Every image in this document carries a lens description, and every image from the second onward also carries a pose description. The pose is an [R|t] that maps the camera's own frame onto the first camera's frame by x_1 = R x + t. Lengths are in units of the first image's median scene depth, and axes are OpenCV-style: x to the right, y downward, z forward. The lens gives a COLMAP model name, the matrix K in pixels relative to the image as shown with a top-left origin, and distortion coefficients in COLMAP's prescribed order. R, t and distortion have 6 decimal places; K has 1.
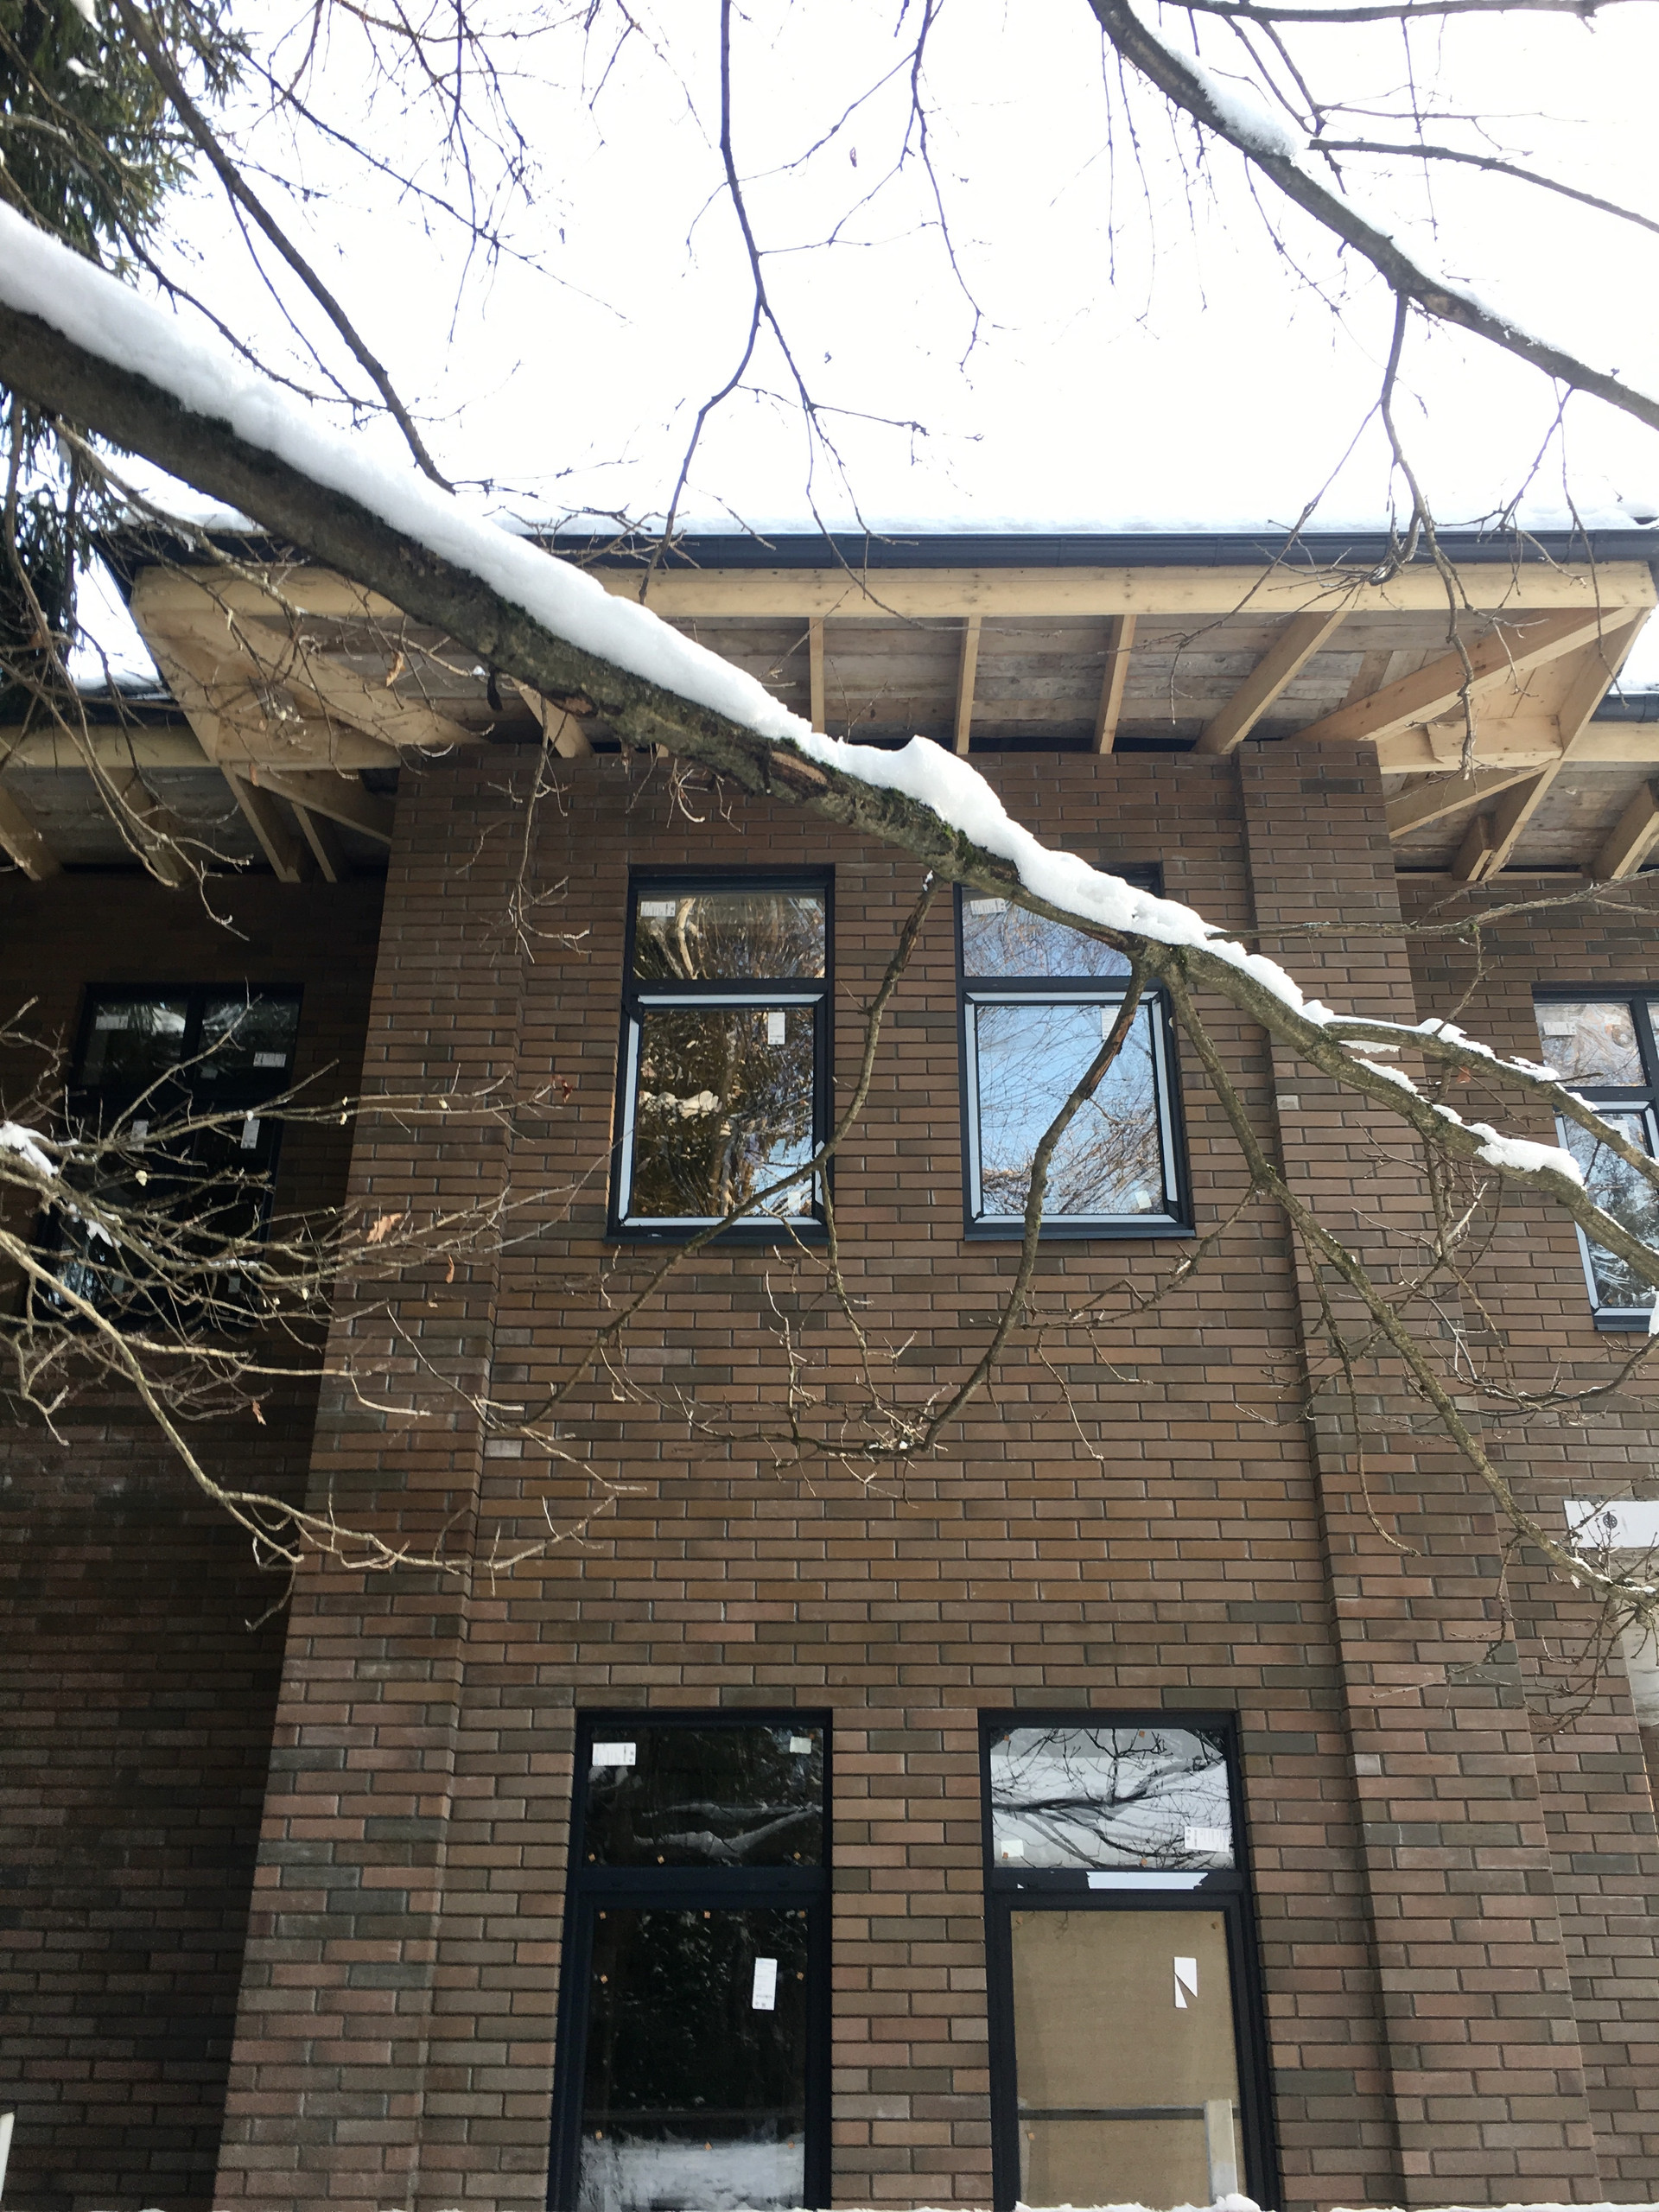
lens RADIAL K [[1866.9, 0, 828.8], [0, 1866.9, 1097.5], [0, 0, 1]] dist [0.075618, -0.095392]
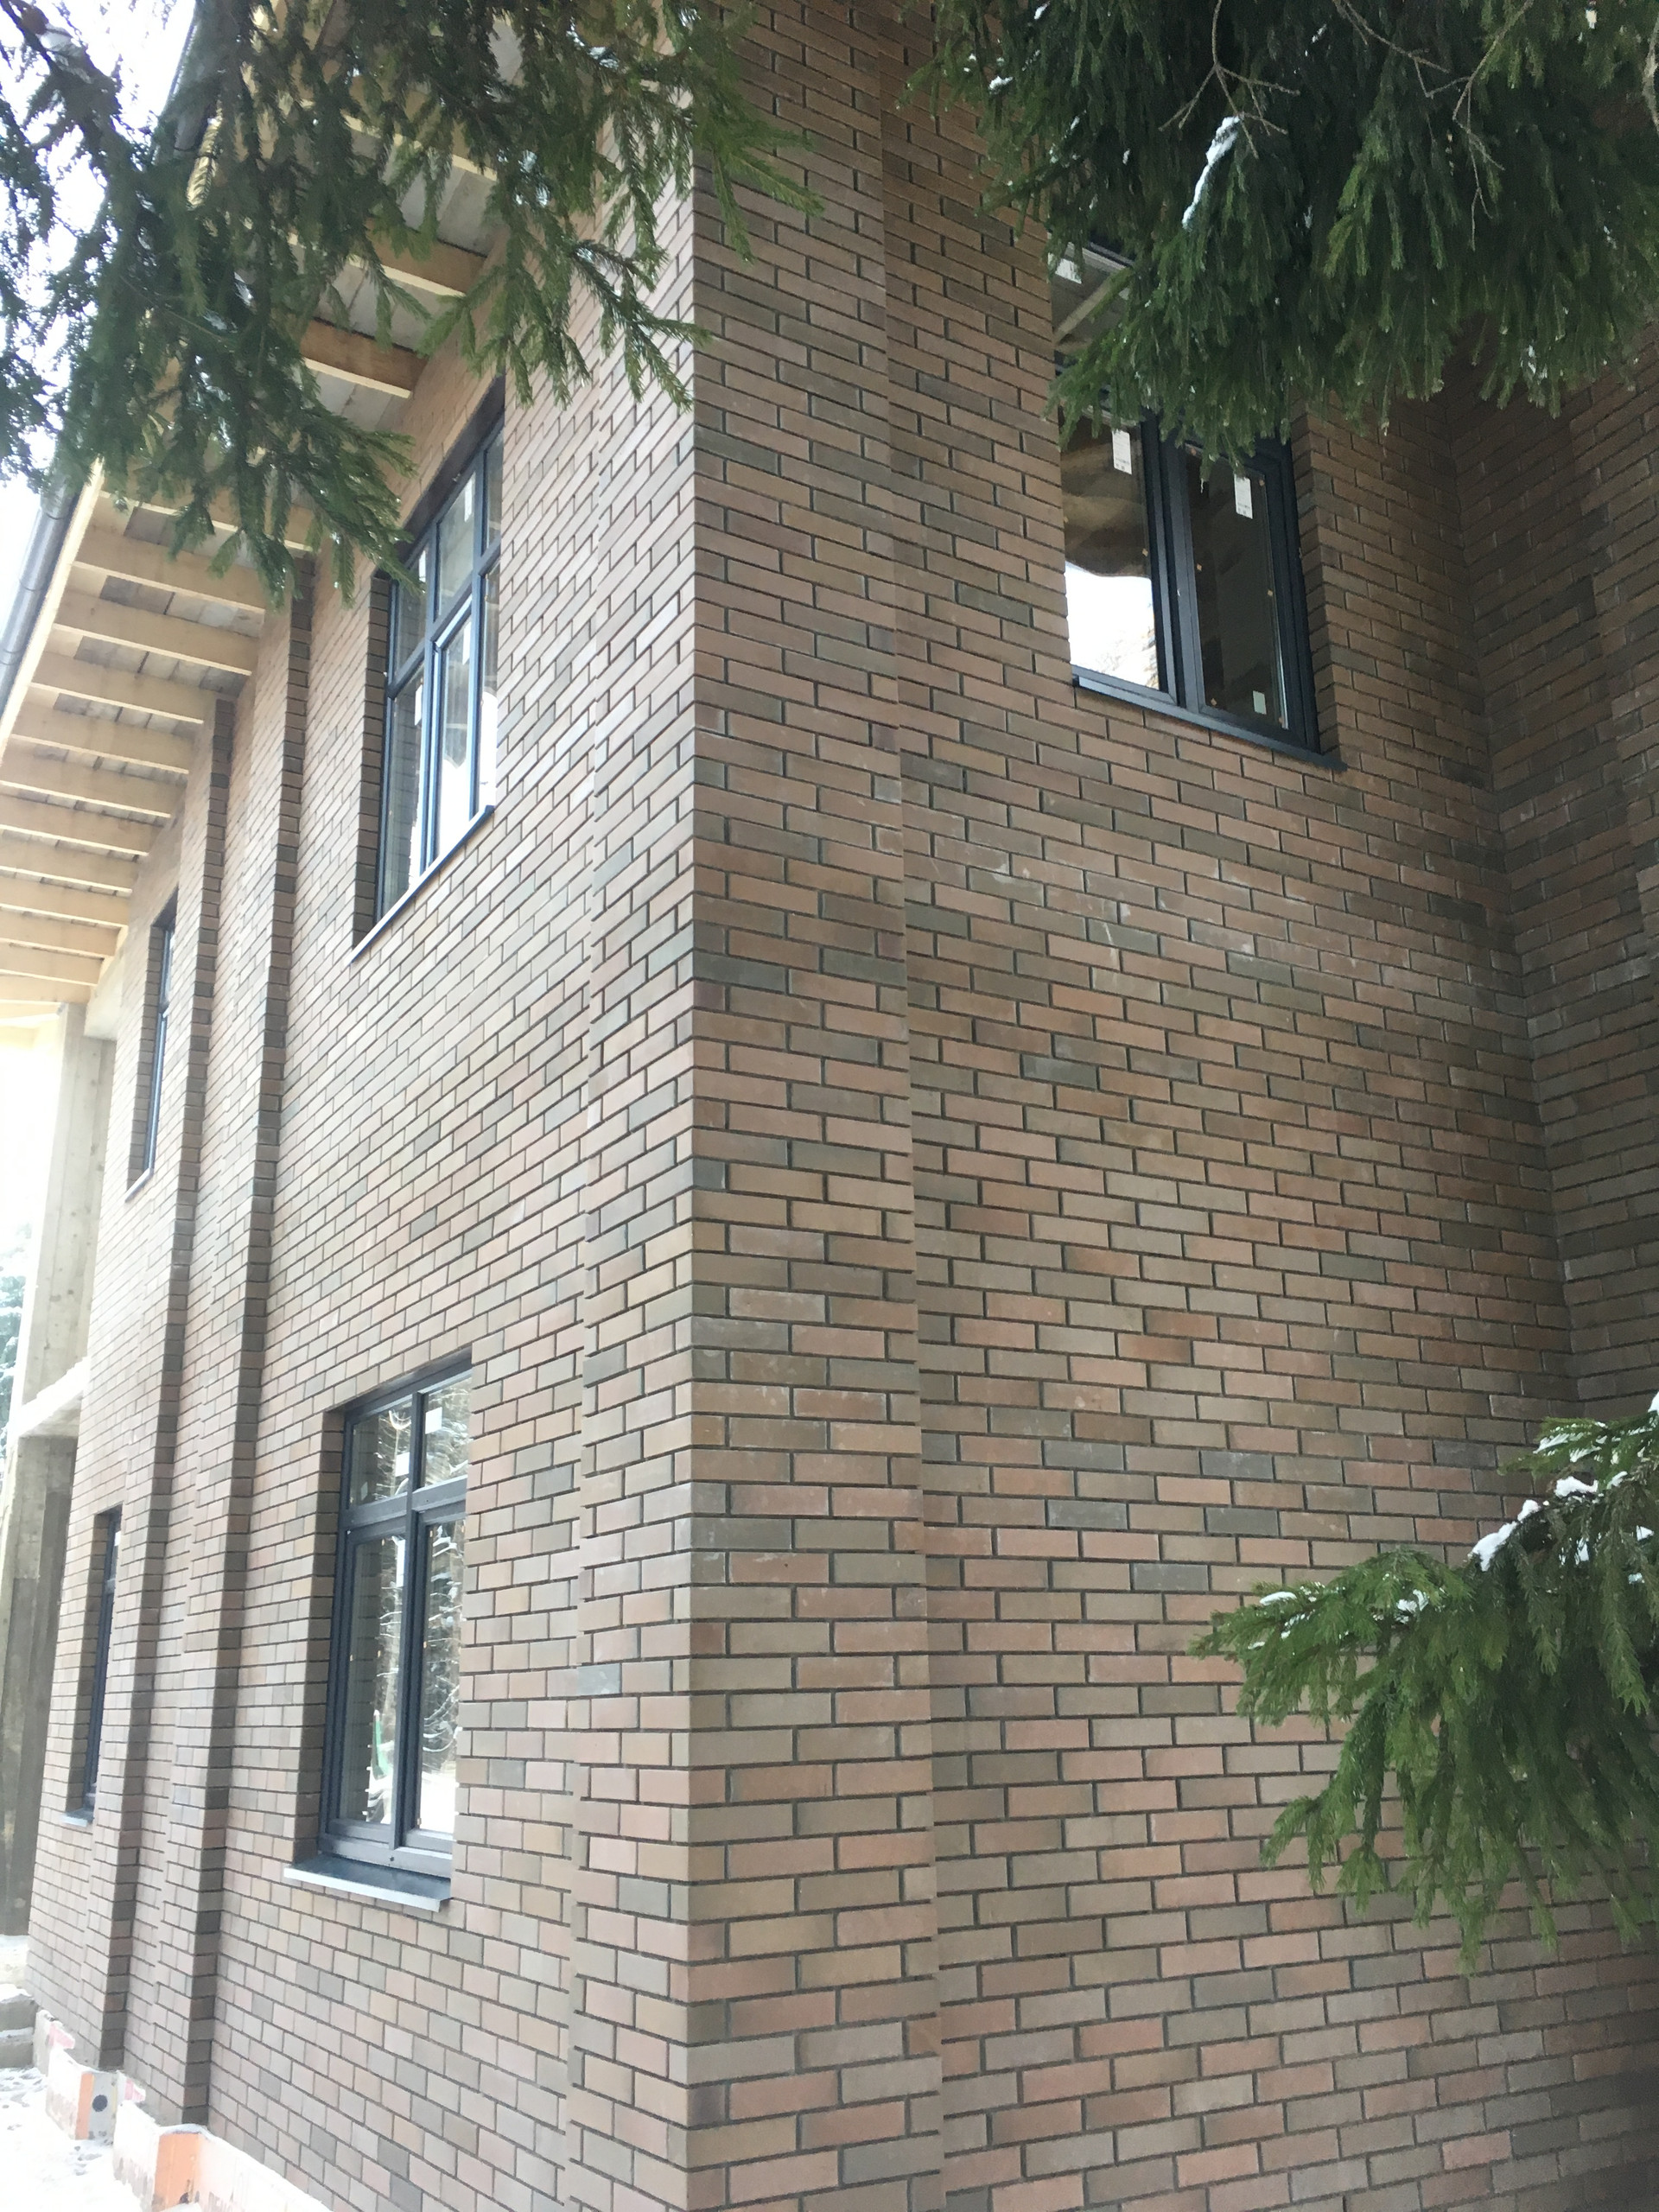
lens RADIAL K [[1866.9, 0, 826.6], [0, 1866.9, 1103.2], [0, 0, 1]] dist [0.075618, -0.095392]
pose [[0.856280, 0.133341, 0.499004, -1.061734], [-0.211436, 0.971939, 0.103104, 0.279483], [-0.471253, -0.193793, 0.860444, 0.580002]]
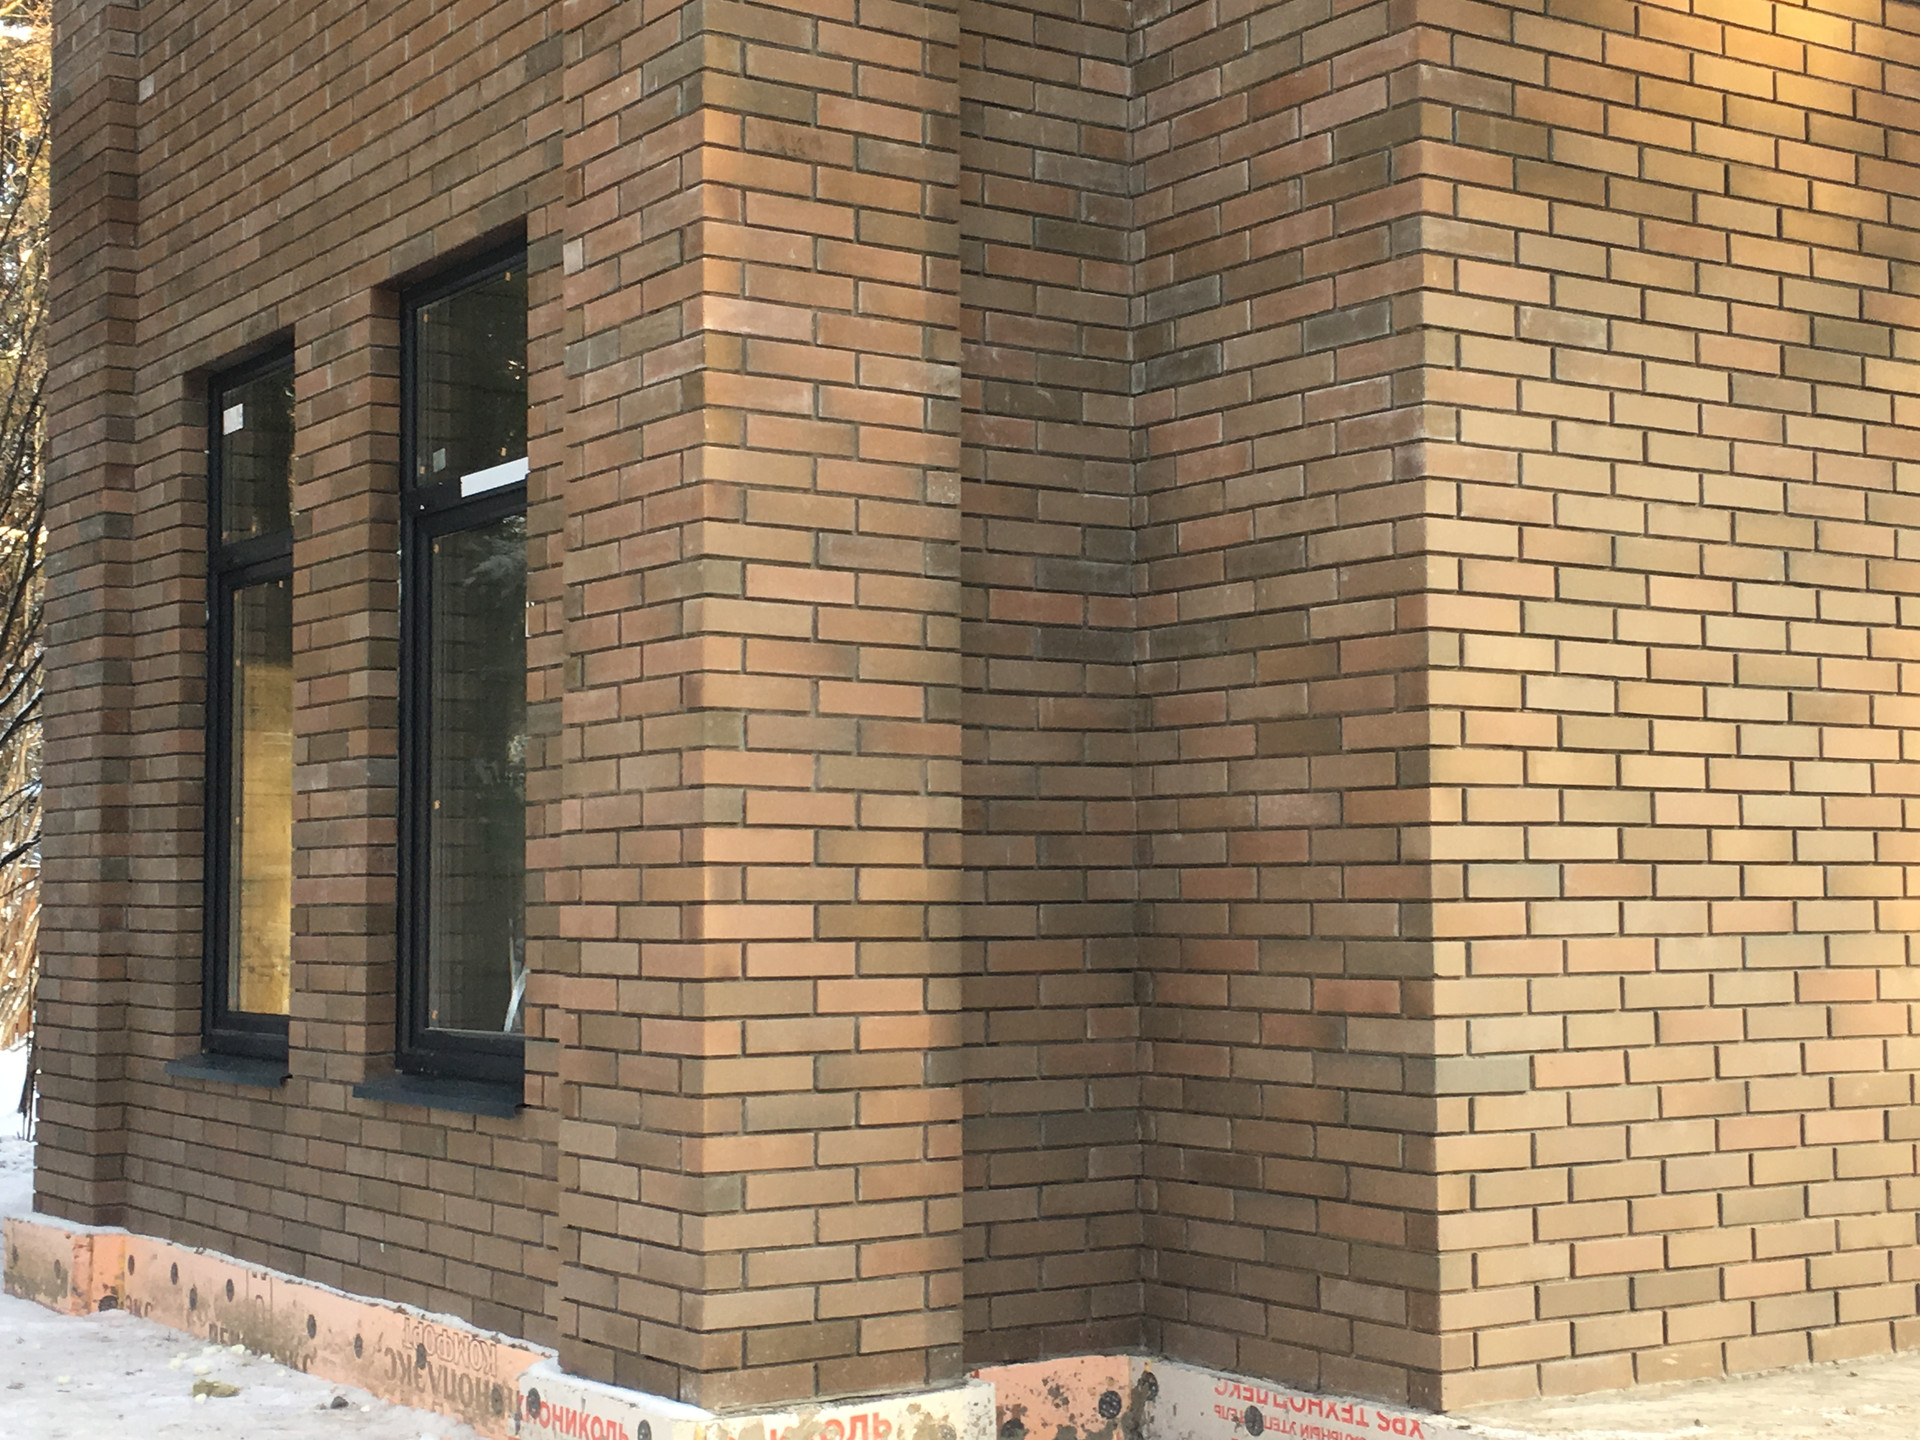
lens RADIAL K [[2870.1, 0, 960.5], [0, 2870.1, 723.0], [0, 0, 1]] dist [-0.017123, 0.000000]
pose [[0.569822, -0.057256, -0.819771, 1.119283], [0.368921, 0.909216, 0.192934, 0.356788], [0.734303, -0.412369, 0.539214, 0.521849]]
